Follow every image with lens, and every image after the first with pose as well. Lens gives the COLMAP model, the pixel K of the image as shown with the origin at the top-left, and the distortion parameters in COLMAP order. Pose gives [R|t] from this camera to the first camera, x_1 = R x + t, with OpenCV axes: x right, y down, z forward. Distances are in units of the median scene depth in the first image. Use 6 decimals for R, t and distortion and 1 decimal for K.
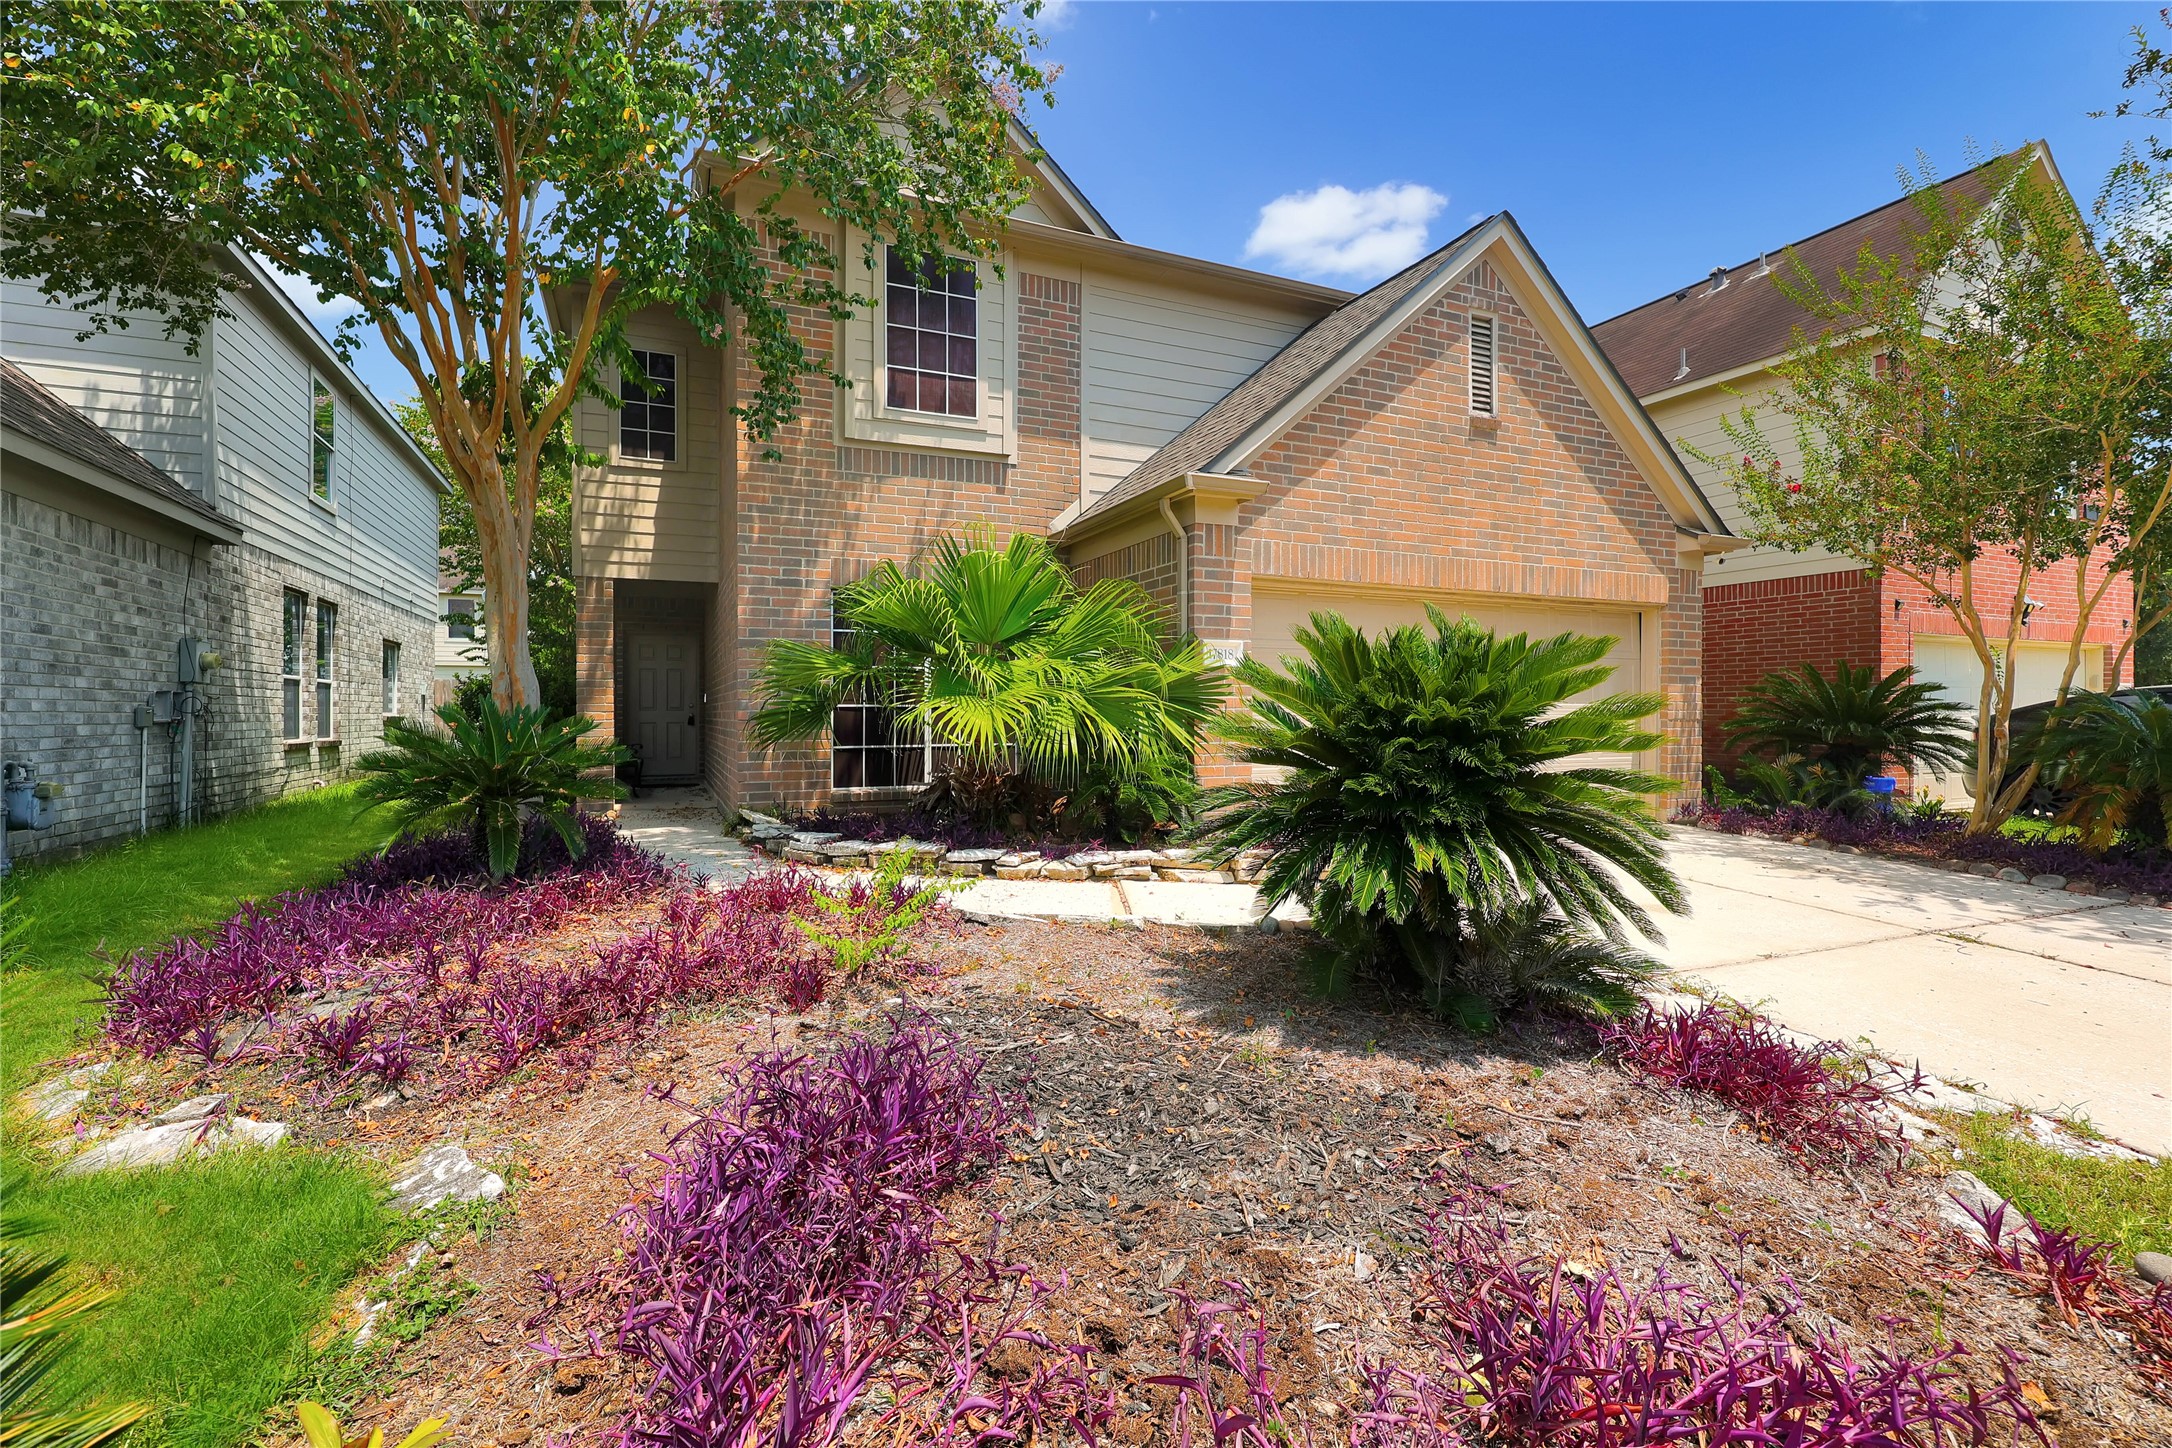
lens RADIAL K [[950.6, 0, 1080.9], [0, 950.6, 709.0], [0, 0, 1]] dist [-0.000684, 0.000121]
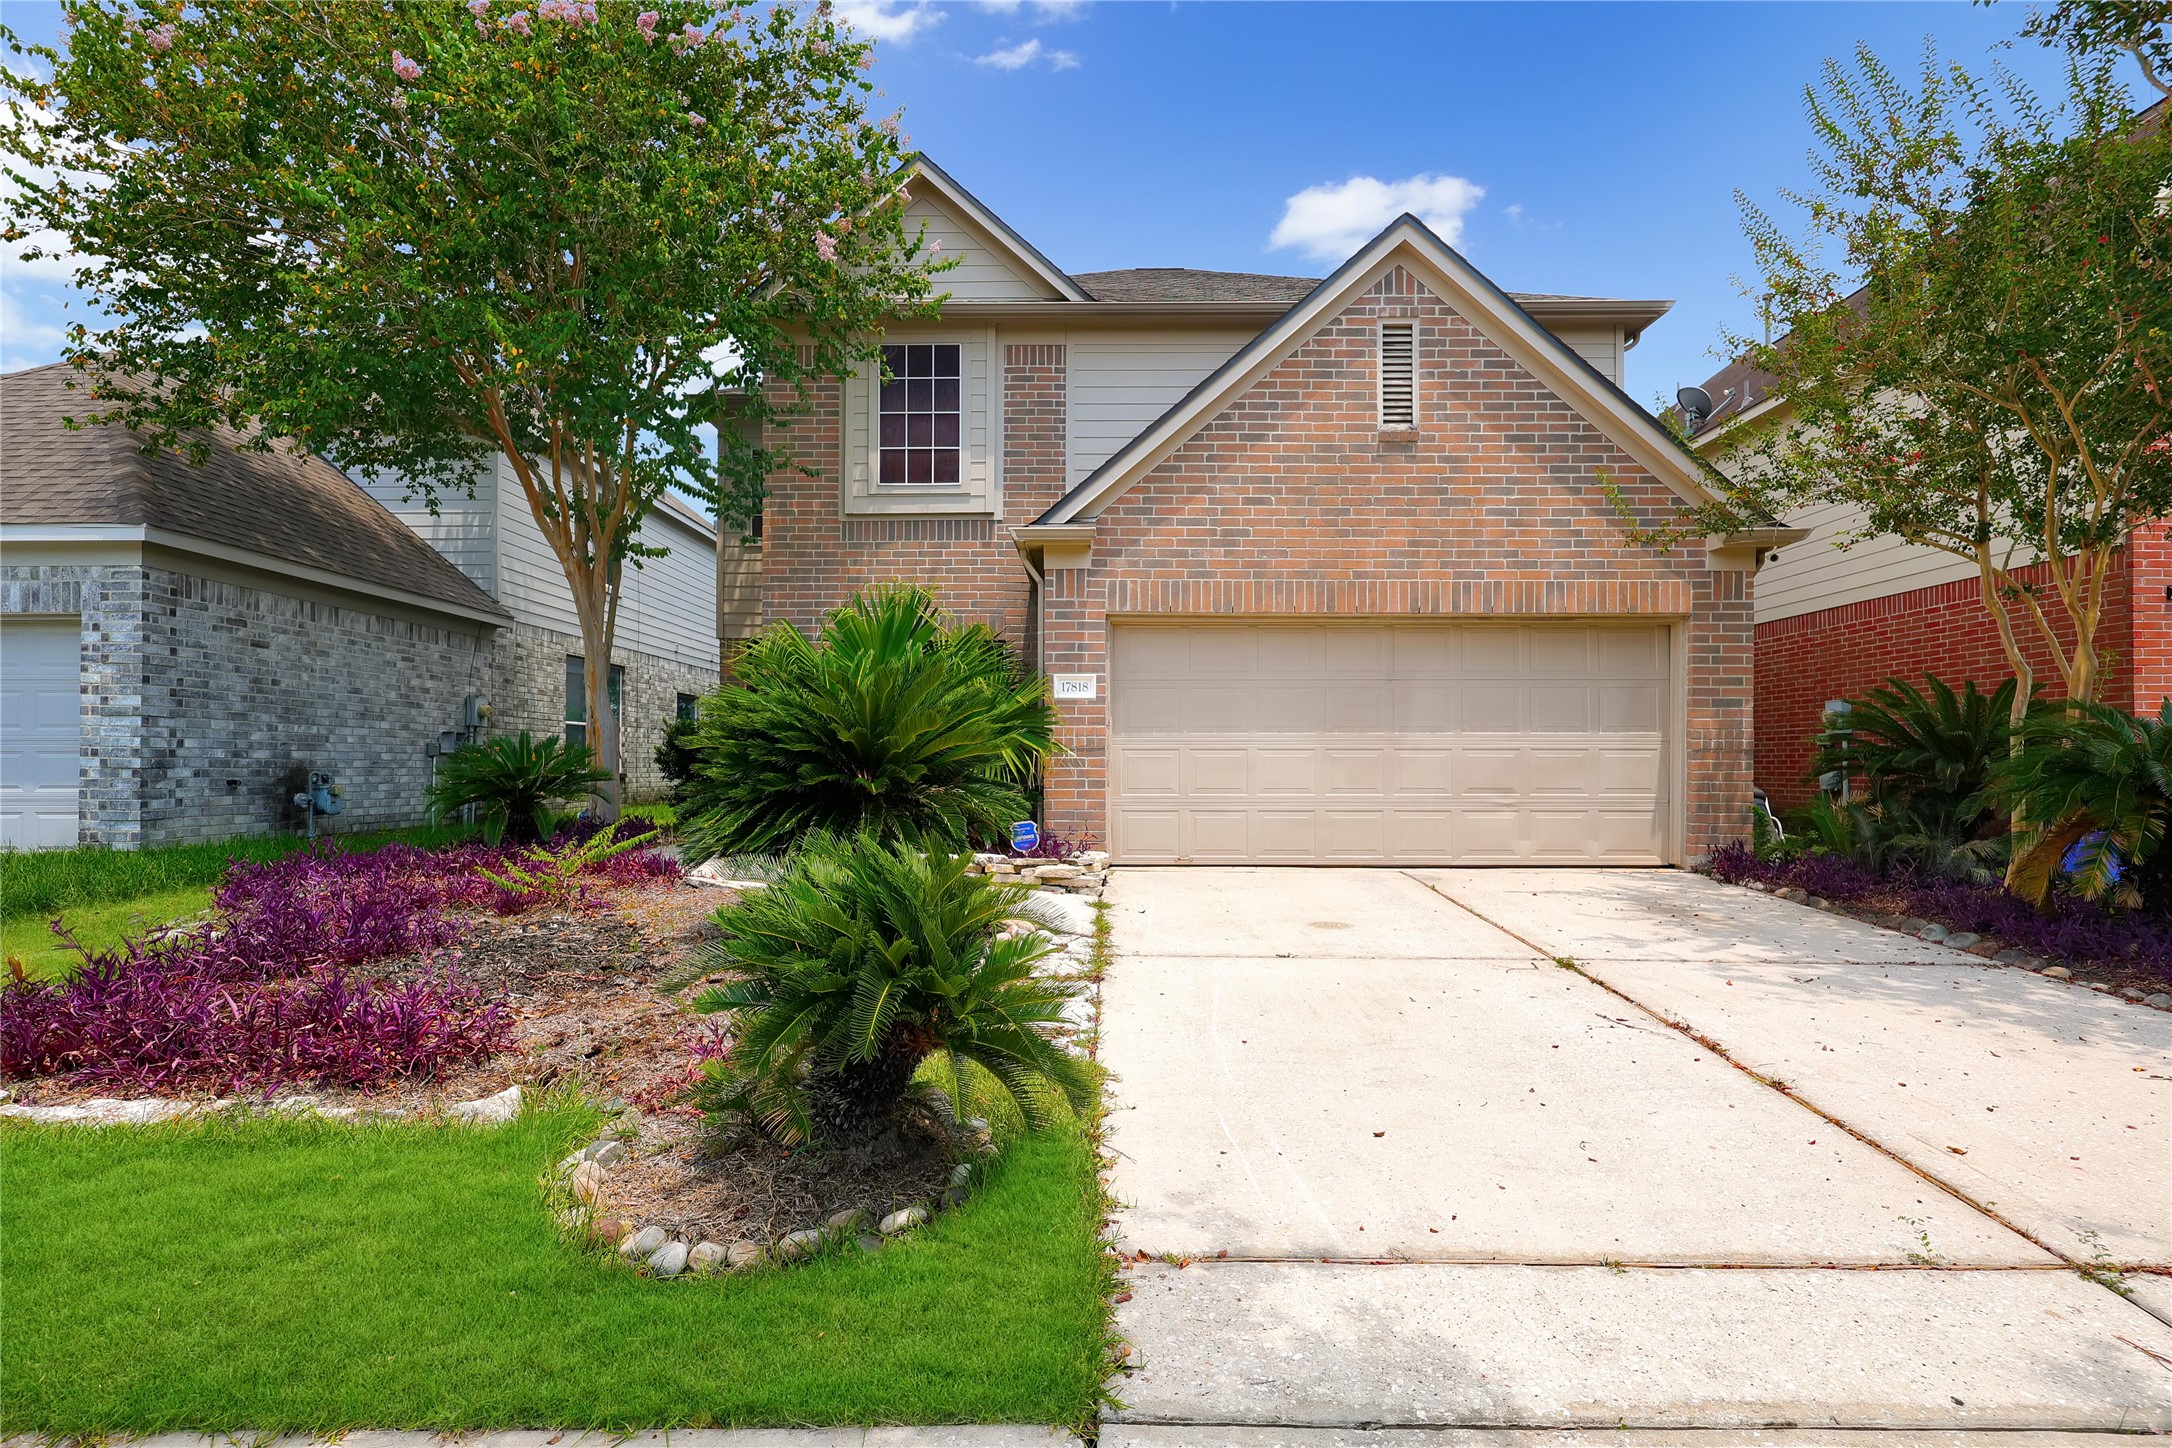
lens RADIAL K [[1091.4, 0, 1087.5], [0, 1091.4, 746.0], [0, 0, 1]] dist [0.001772, -0.000179]
pose [[0.911781, -0.004552, -0.410651, 0.576767], [-0.000893, 0.999914, -0.013066, 0.022627], [0.410675, 0.012280, 0.911699, -0.115845]]
